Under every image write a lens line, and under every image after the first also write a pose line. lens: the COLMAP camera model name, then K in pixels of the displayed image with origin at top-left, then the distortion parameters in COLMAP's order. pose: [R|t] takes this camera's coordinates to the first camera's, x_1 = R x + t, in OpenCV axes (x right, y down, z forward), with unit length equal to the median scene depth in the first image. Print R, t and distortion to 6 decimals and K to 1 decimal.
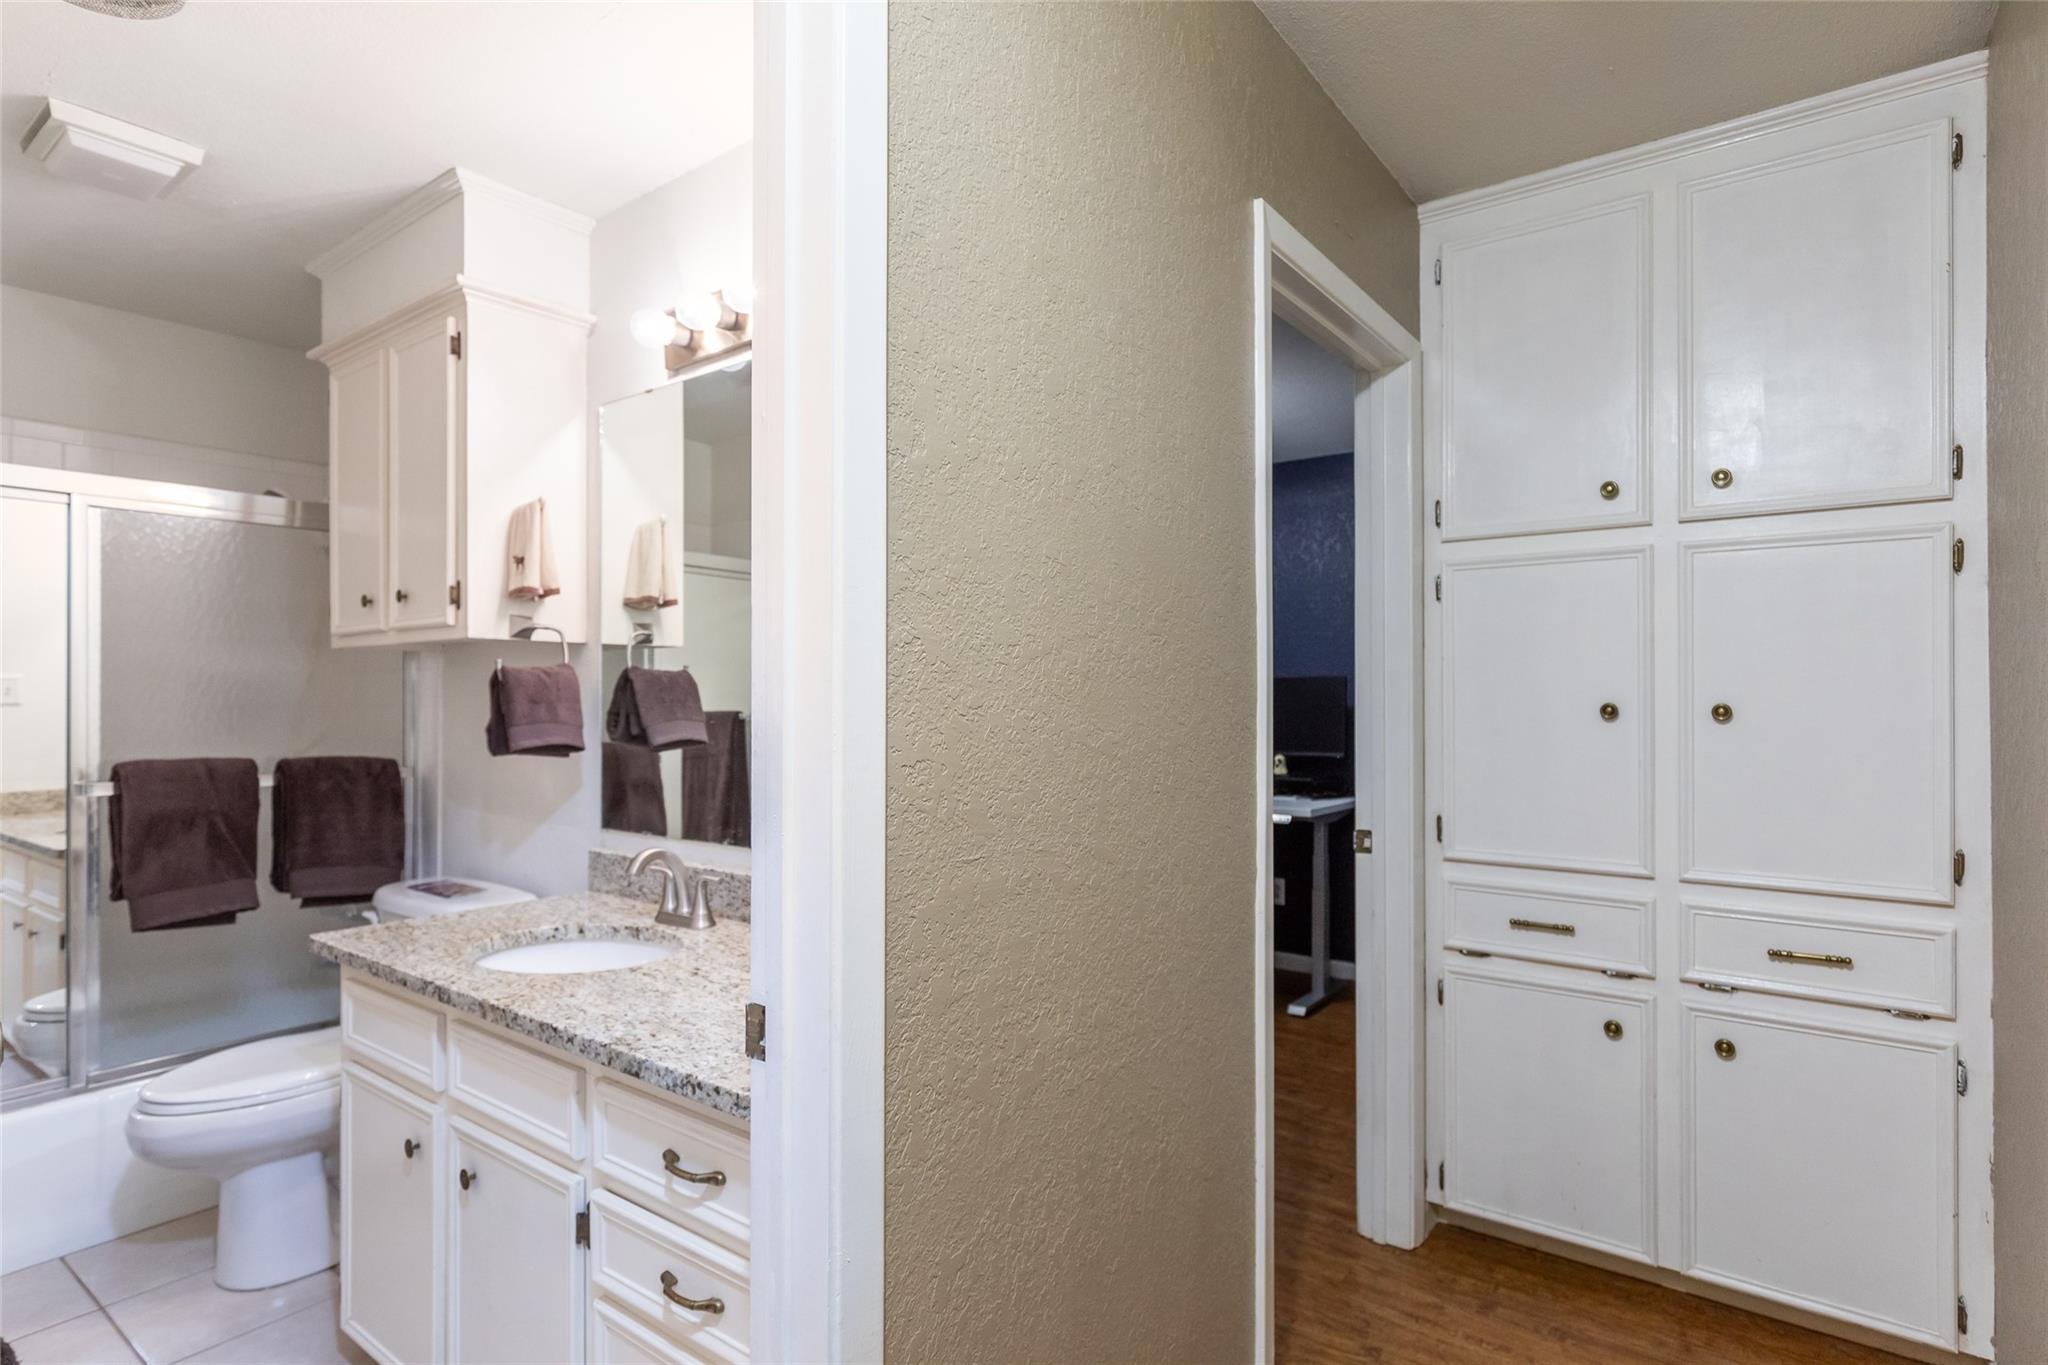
lens RADIAL K [[1041.7, 0, 1033.3], [0, 1041.7, 692.5], [0, 0, 1]] dist [0.000084, 0.000325]
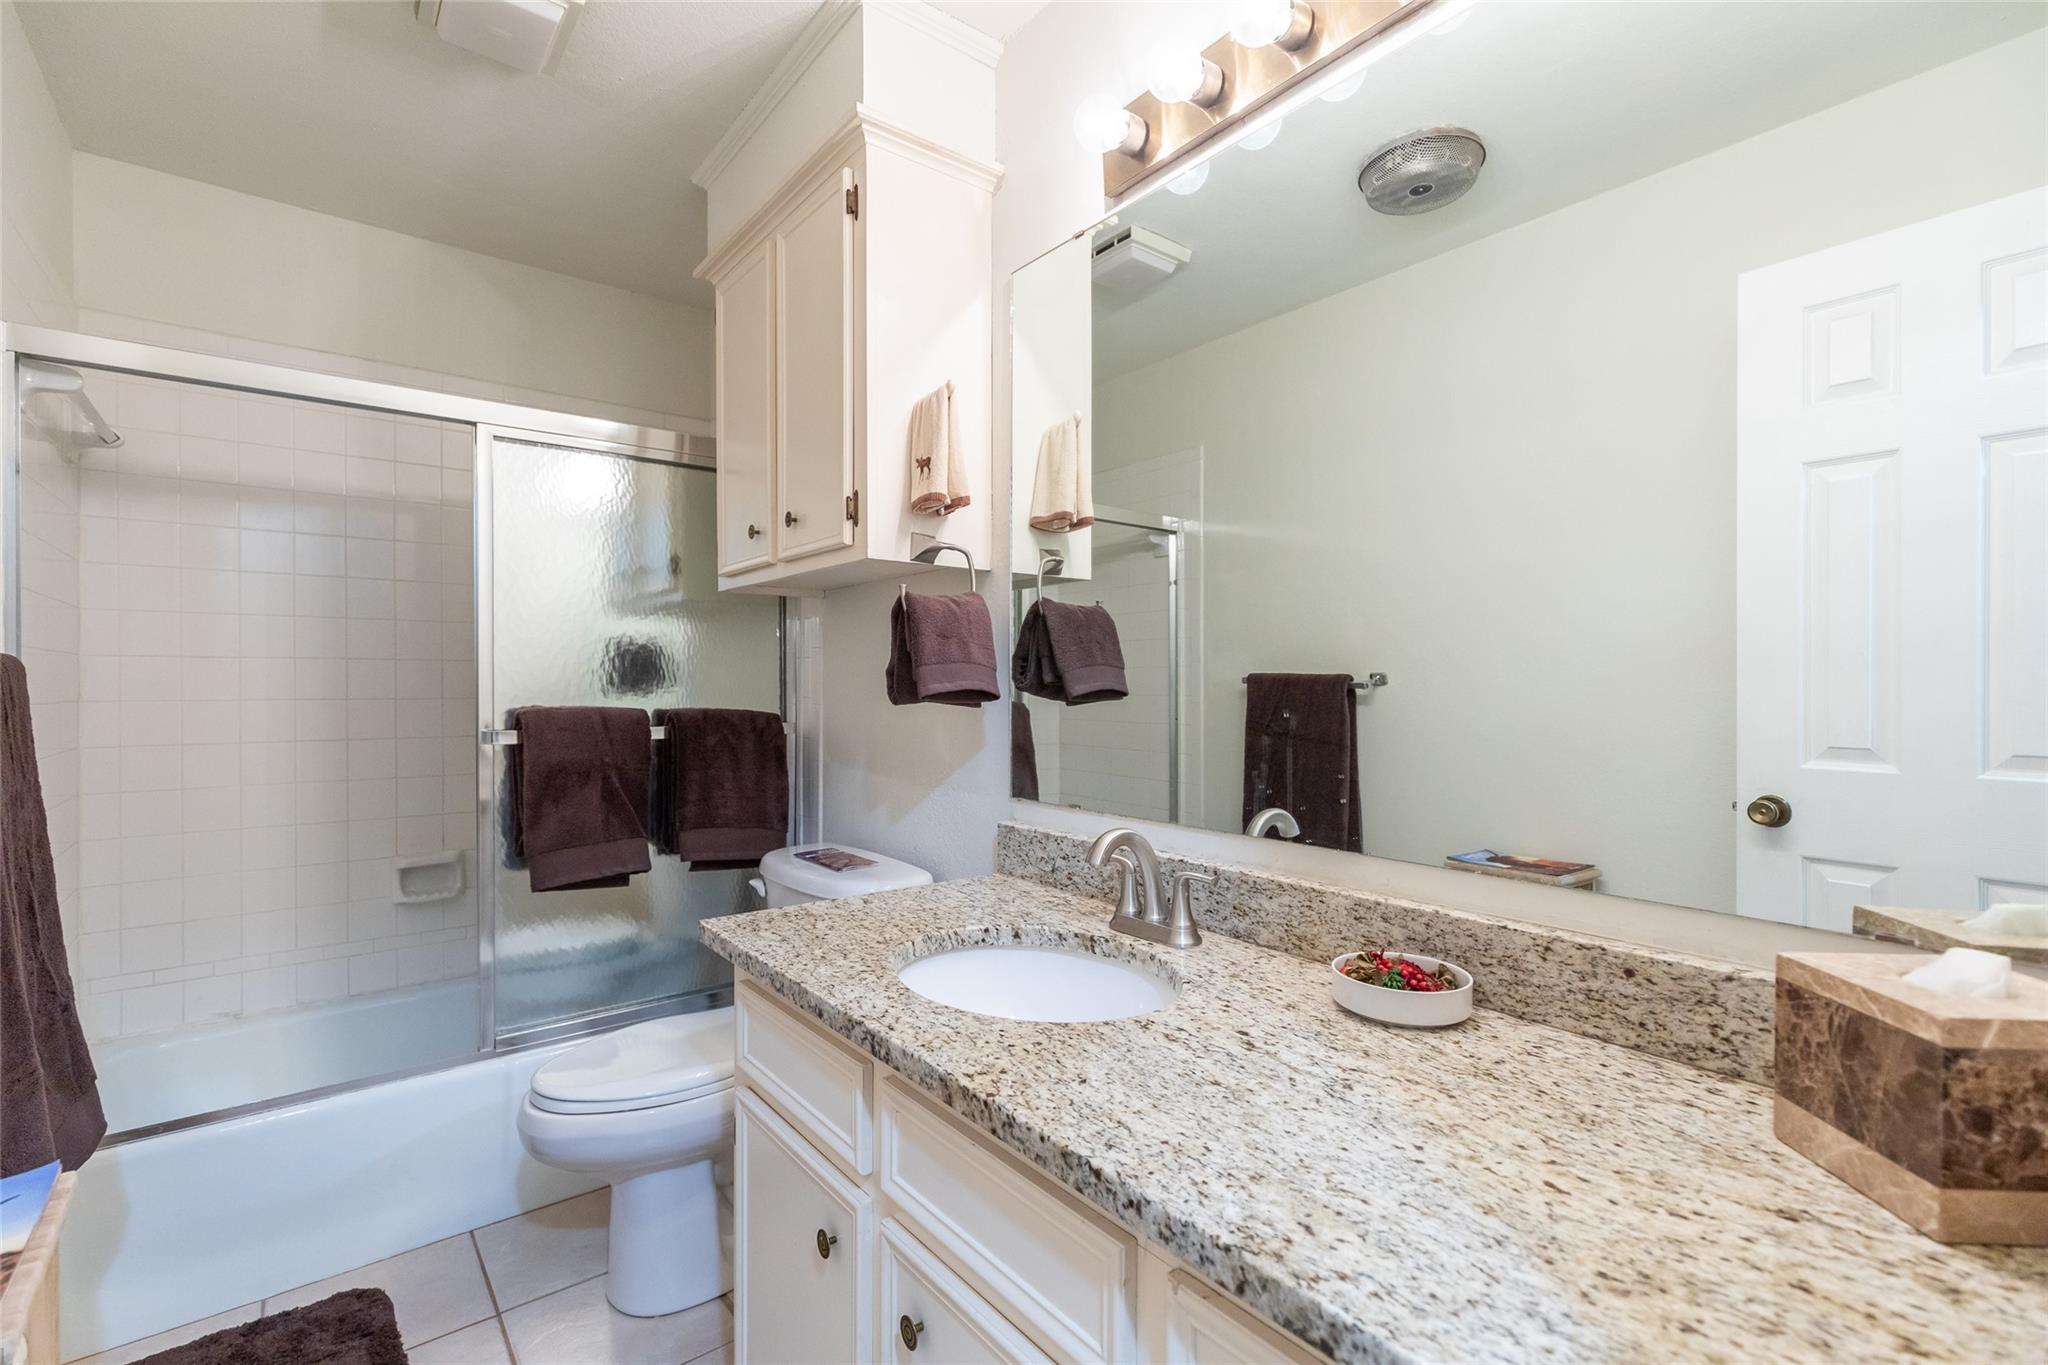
lens RADIAL K [[950.4, 0, 1024.0], [0, 950.4, 682.5], [0, 0, 1]] dist [0.009737, -0.001195]
pose [[0.962556, 0.001542, -0.271077, -0.216978], [0.000308, 0.999977, 0.006783, 0.038441], [0.271081, -0.006613, 0.962534, 0.307772]]
